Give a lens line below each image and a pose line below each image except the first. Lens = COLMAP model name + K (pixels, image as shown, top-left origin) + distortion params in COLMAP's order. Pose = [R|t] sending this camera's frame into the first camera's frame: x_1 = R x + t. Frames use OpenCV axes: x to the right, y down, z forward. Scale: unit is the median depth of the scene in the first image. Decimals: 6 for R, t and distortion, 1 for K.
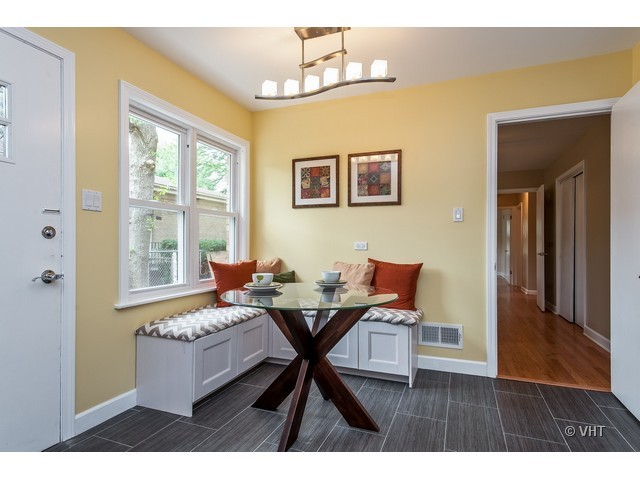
lens RADIAL K [[318.3, 0, 319.8], [0, 318.3, 241.0], [0, 0, 1]] dist [-0.012066, 0.001509]
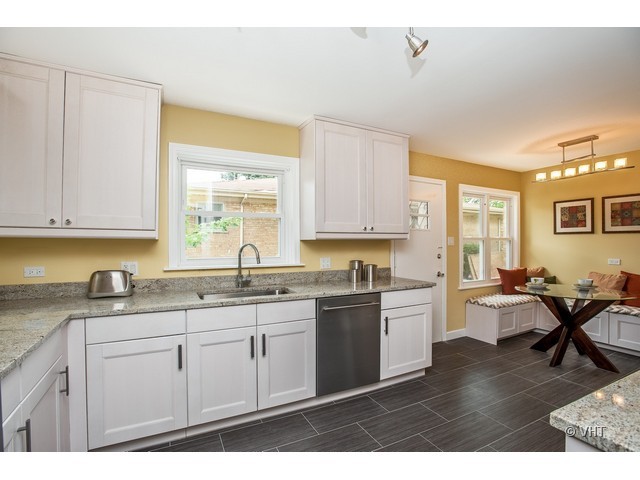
lens RADIAL K [[318.3, 0, 319.8], [0, 318.3, 241.0], [0, 0, 1]] dist [-0.012066, 0.001509]
pose [[0.770891, -0.001332, -0.636966, 0.016351], [0.016293, 0.999712, 0.017629, -0.142688], [0.636759, -0.023969, 0.770690, -1.051384]]
